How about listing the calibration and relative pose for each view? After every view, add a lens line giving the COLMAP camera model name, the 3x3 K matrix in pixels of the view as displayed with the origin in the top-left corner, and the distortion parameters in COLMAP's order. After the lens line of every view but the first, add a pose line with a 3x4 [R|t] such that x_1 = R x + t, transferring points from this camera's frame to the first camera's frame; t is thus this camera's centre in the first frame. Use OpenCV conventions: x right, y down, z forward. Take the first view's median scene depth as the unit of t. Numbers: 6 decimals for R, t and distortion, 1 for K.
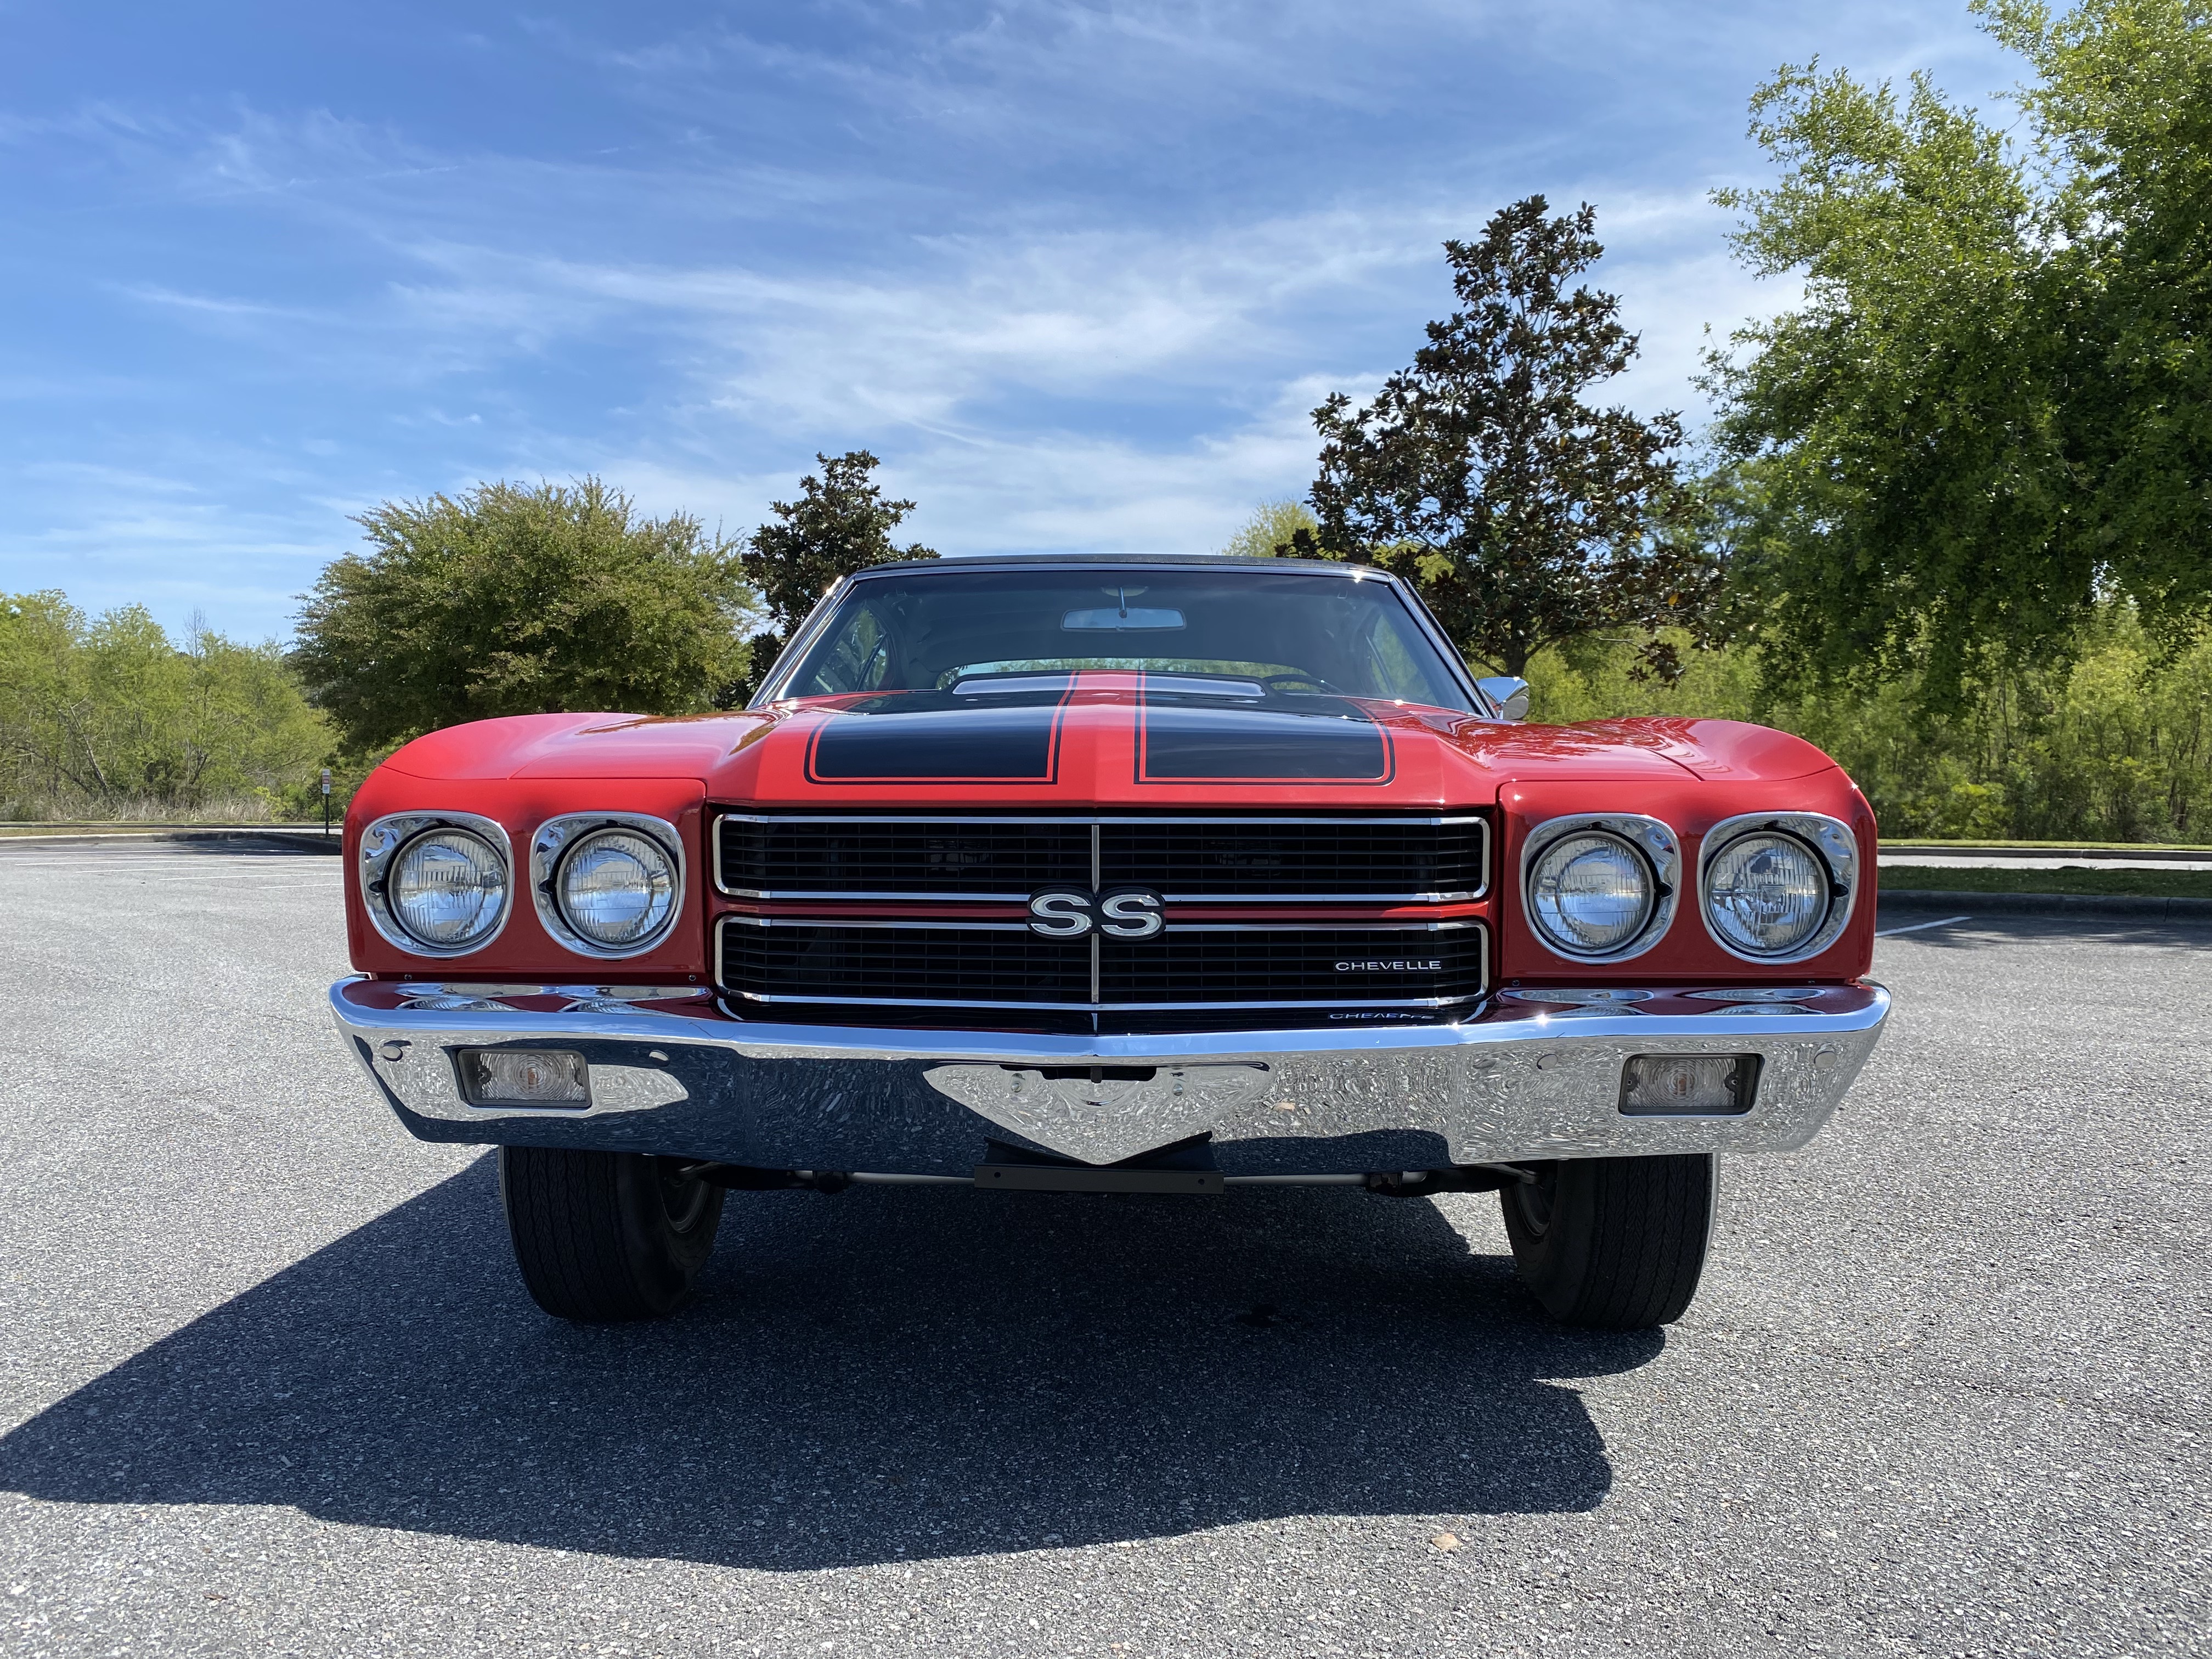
lens RADIAL K [[1669.9, 0, 1091.0], [0, 1669.9, 811.0], [0, 0, 1]] dist [0.027305, -0.024105]
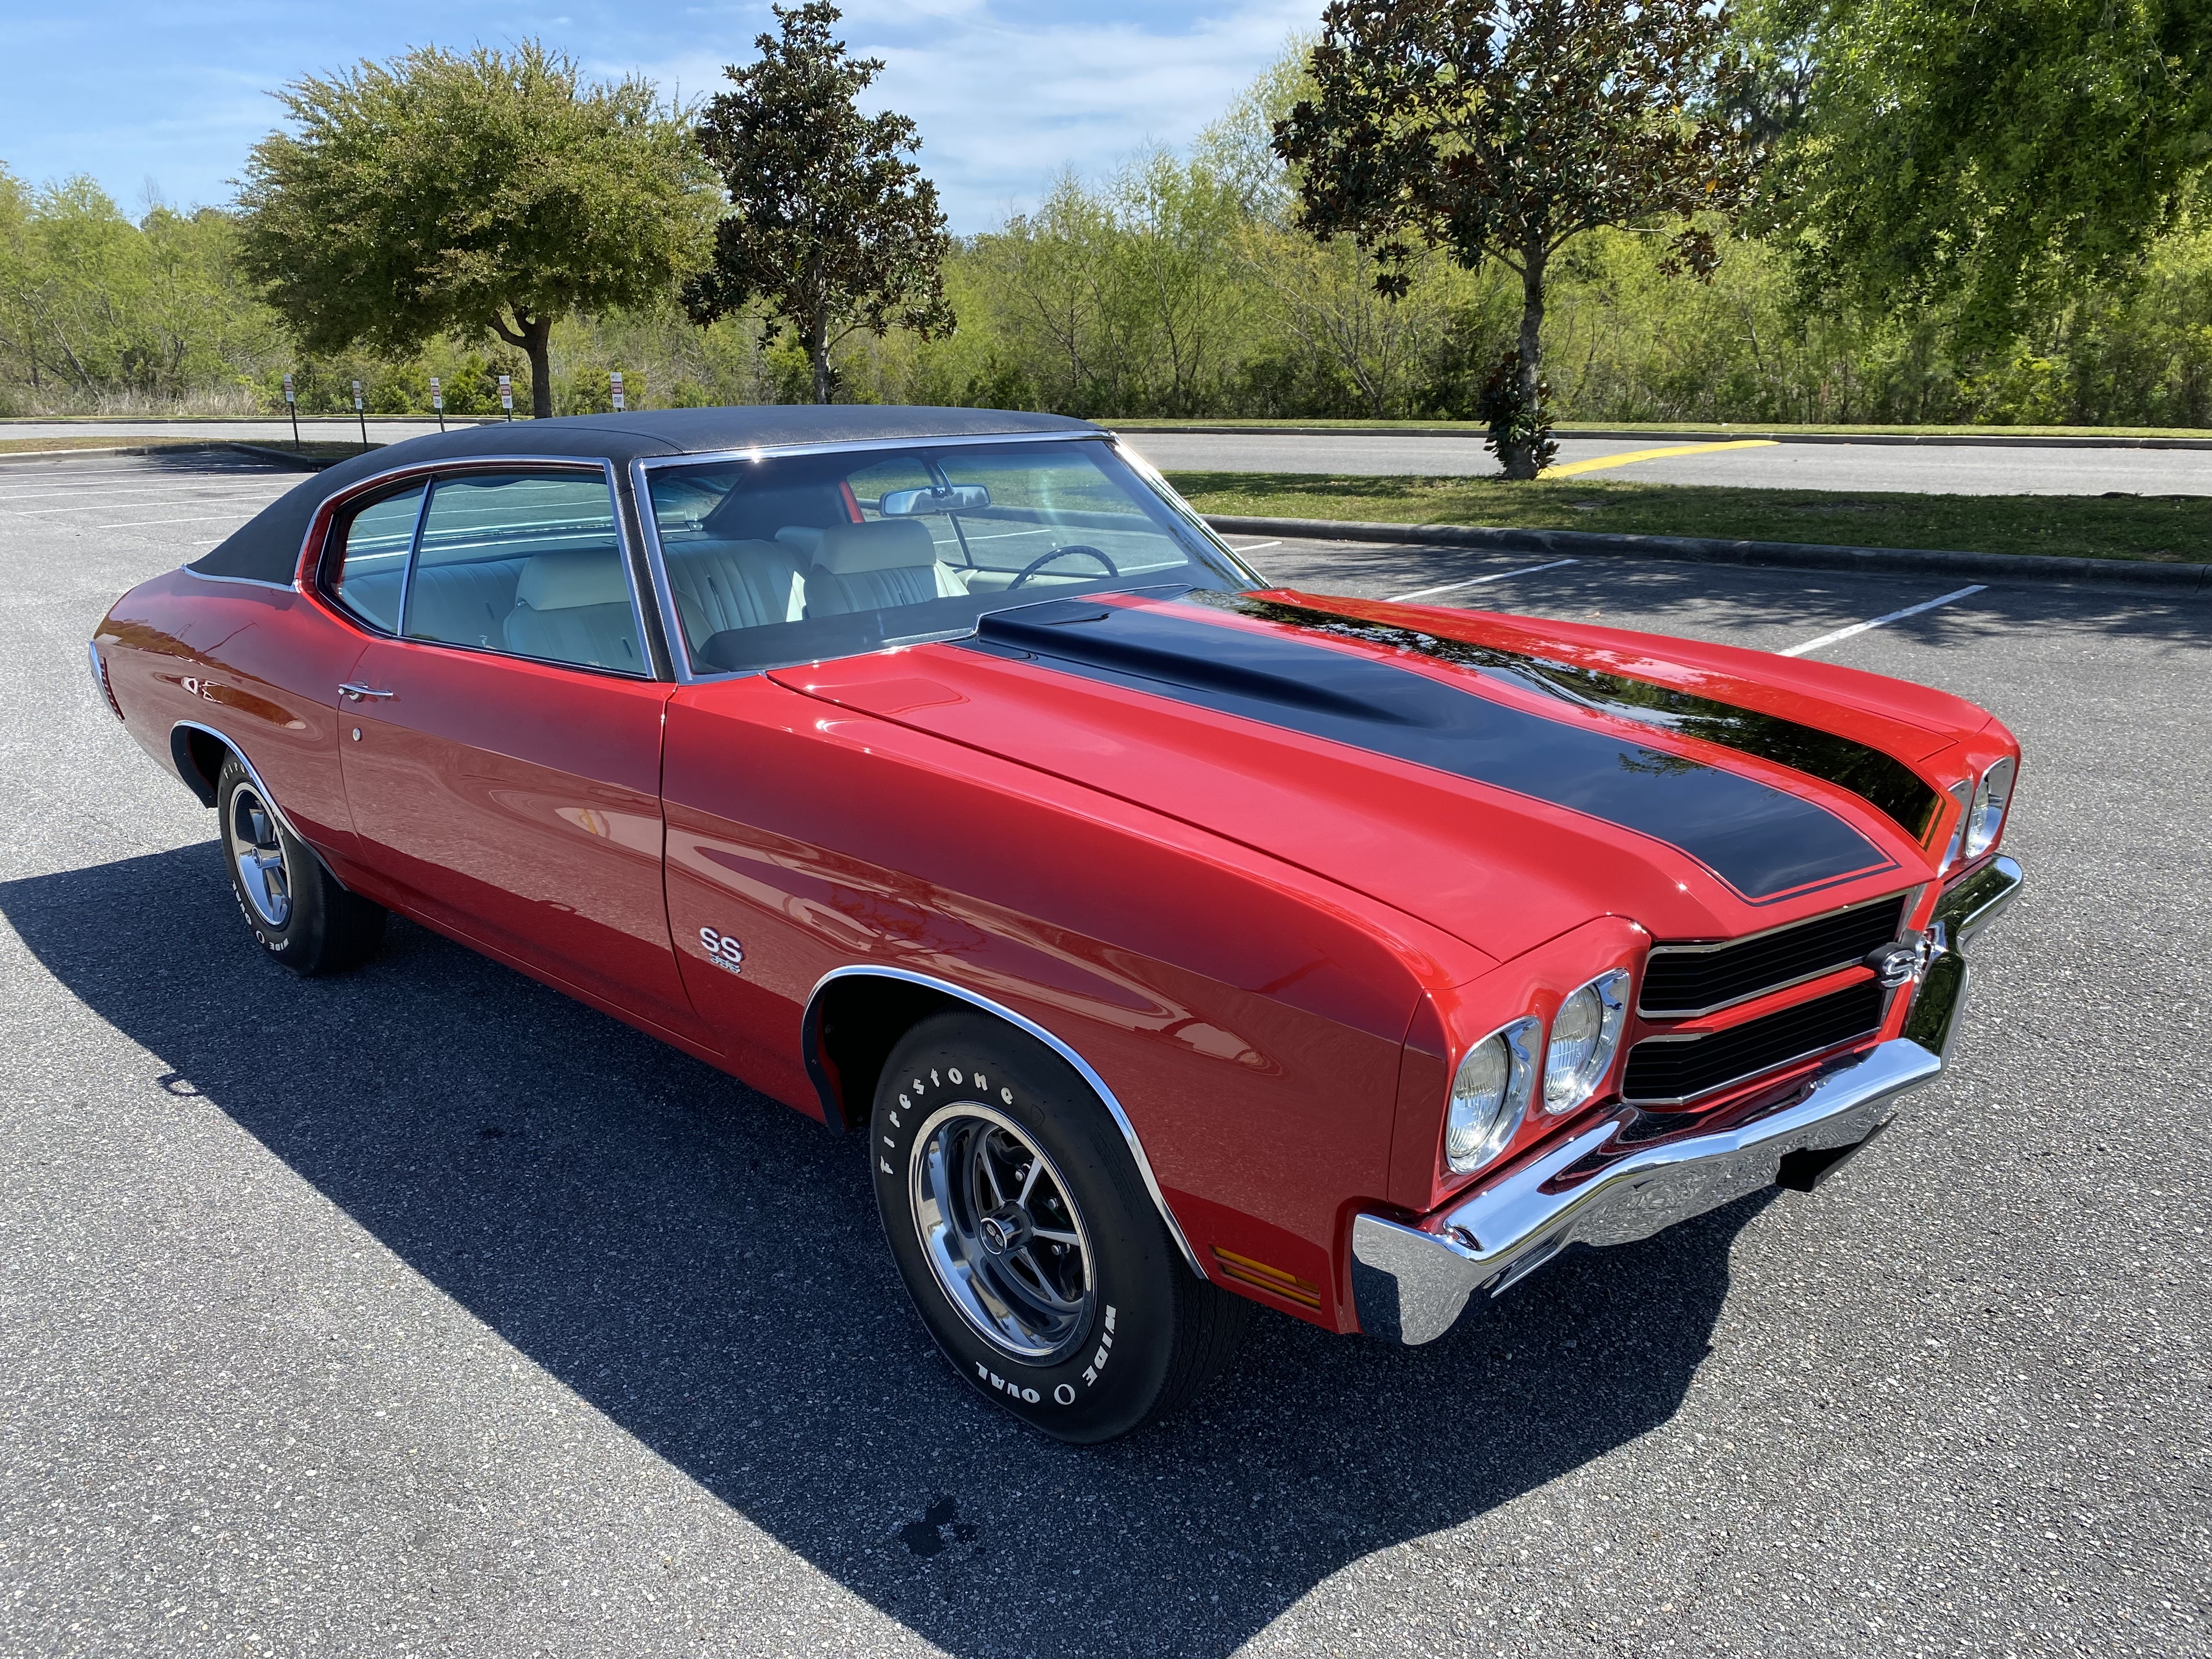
lens RADIAL K [[1669.9, 0, 1092.6], [0, 1669.9, 815.9], [0, 0, 1]] dist [0.027305, -0.024105]
pose [[0.999696, -0.013191, -0.020854, 0.028987], [0.018158, 0.965500, 0.259768, -0.037606], [0.016708, -0.260067, 0.965446, 0.038547]]
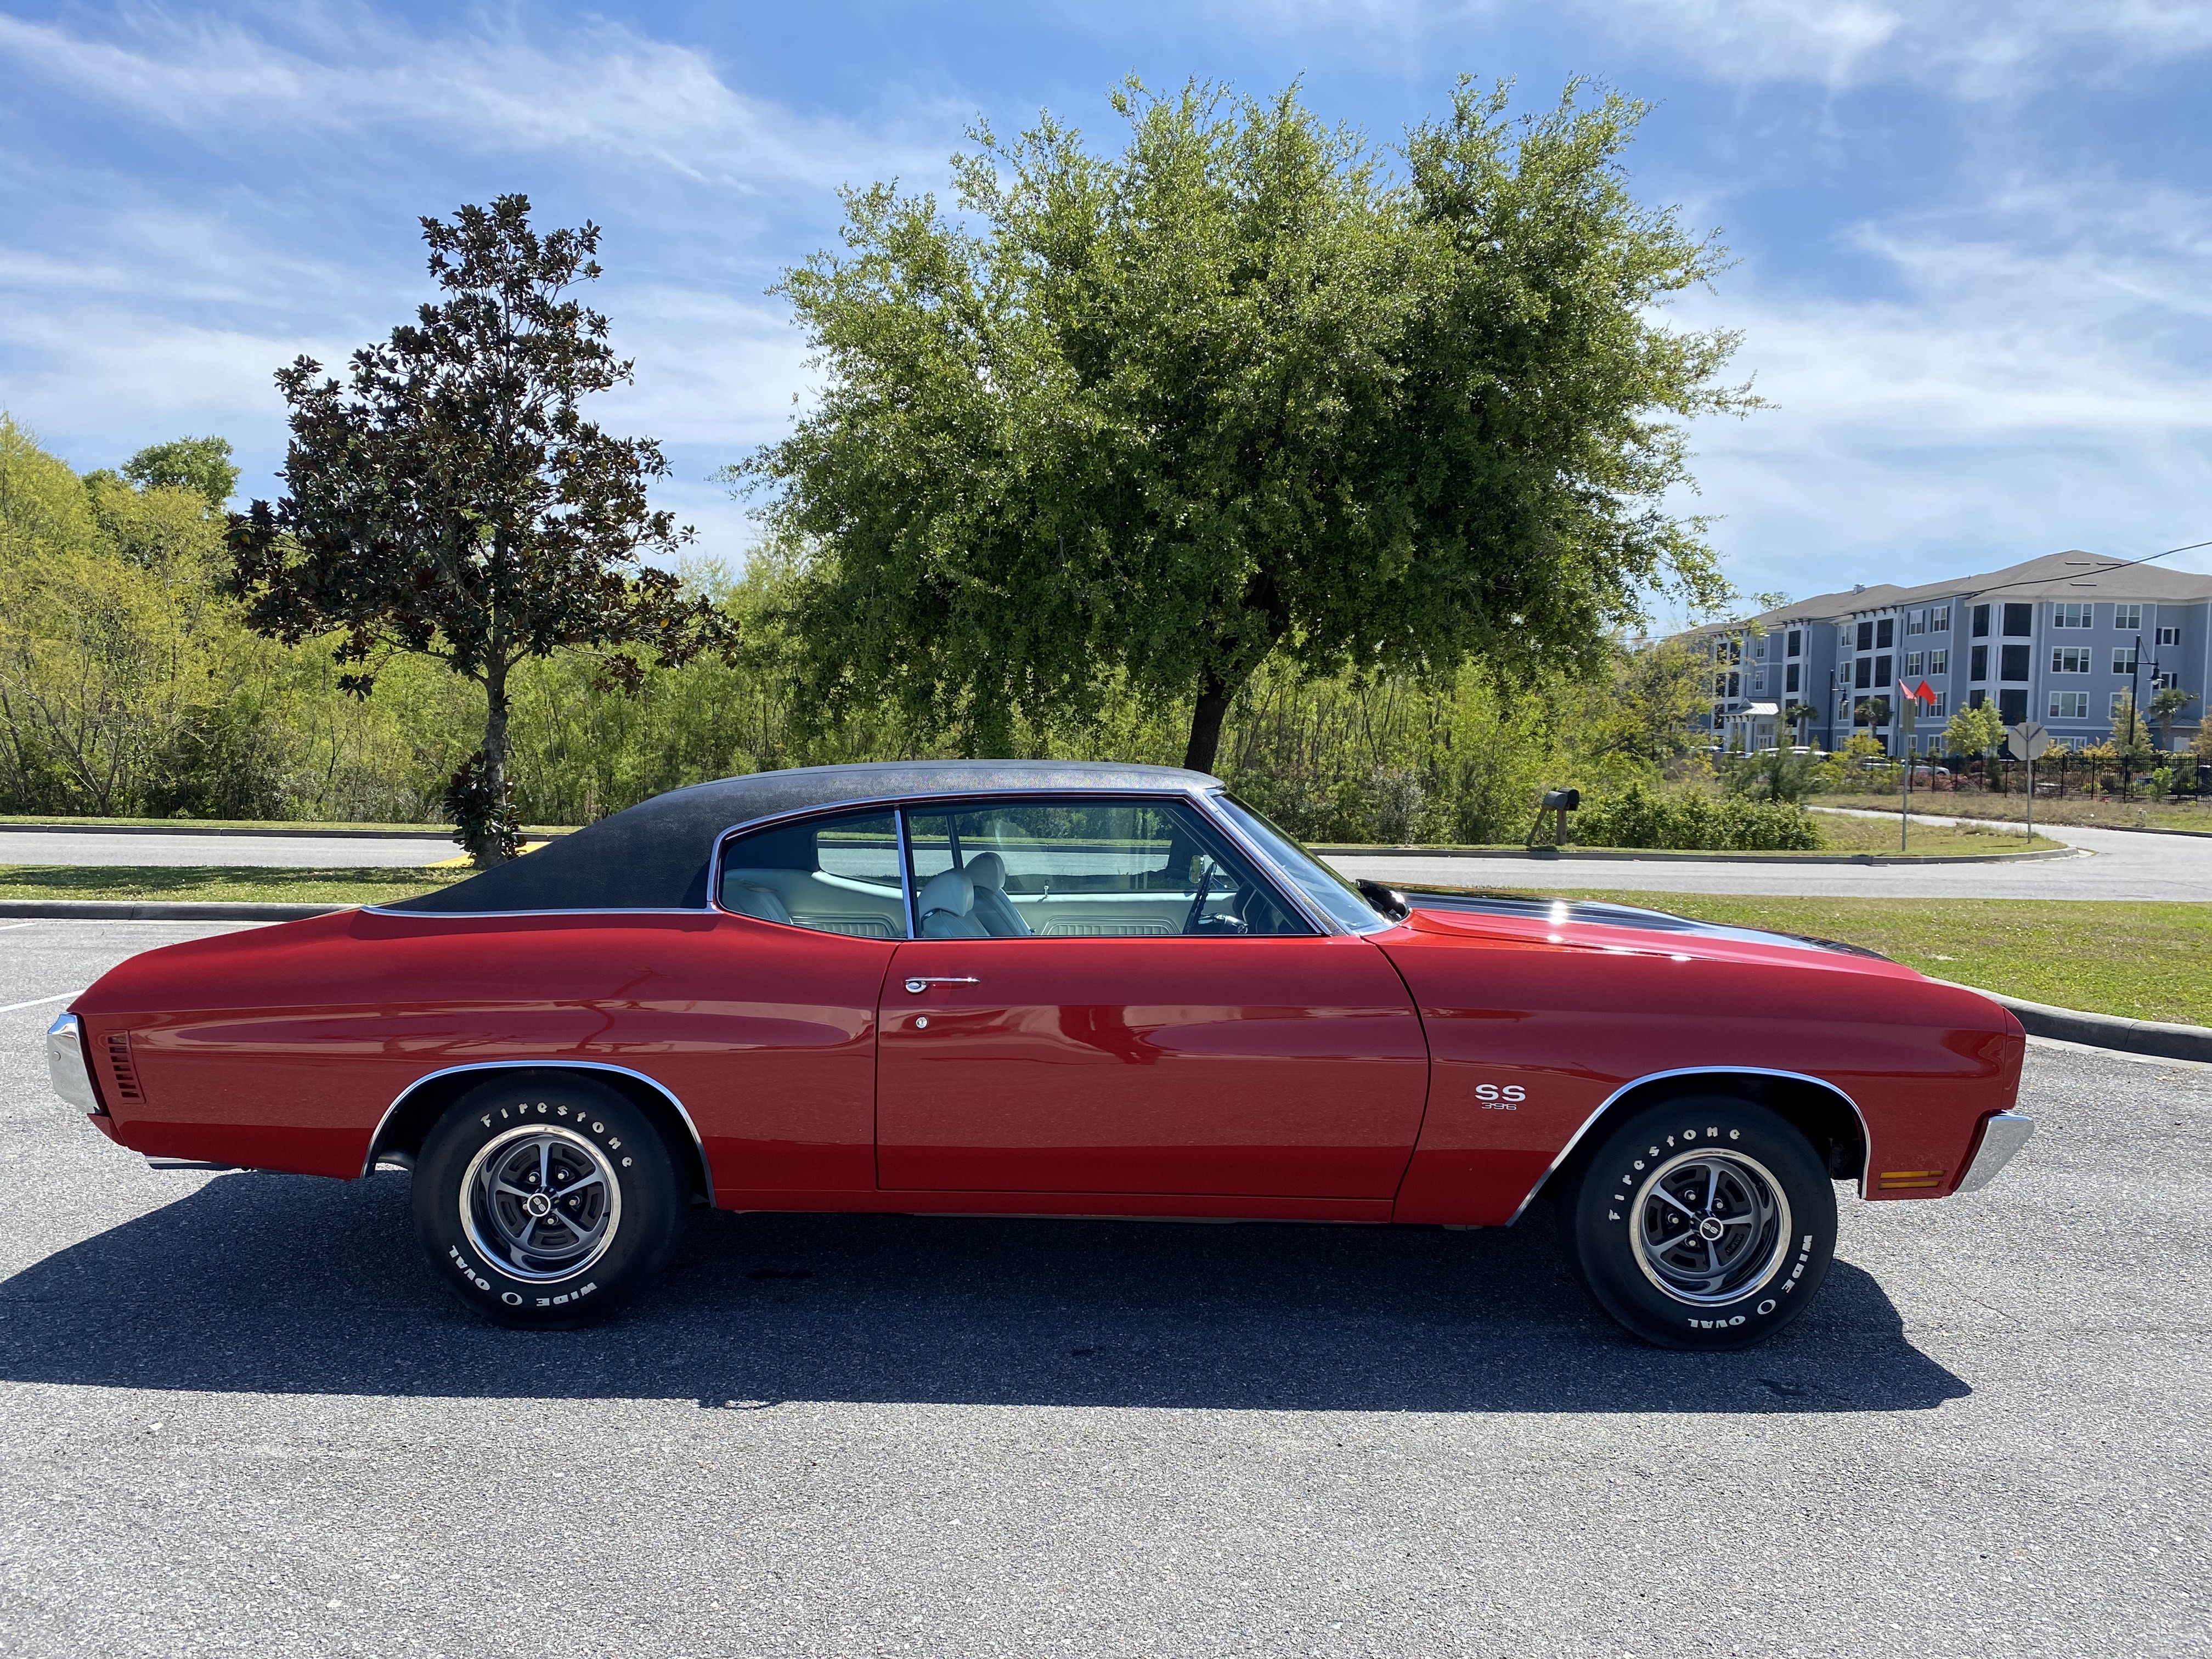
lens RADIAL K [[1669.9, 0, 1078.8], [0, 1669.9, 852.8], [0, 0, 1]] dist [0.027305, -0.024105]
pose [[0.723063, -0.018463, 0.690536, -0.189360], [-0.017260, 0.998848, 0.044780, -0.030901], [-0.690567, -0.044298, 0.721911, 0.054488]]
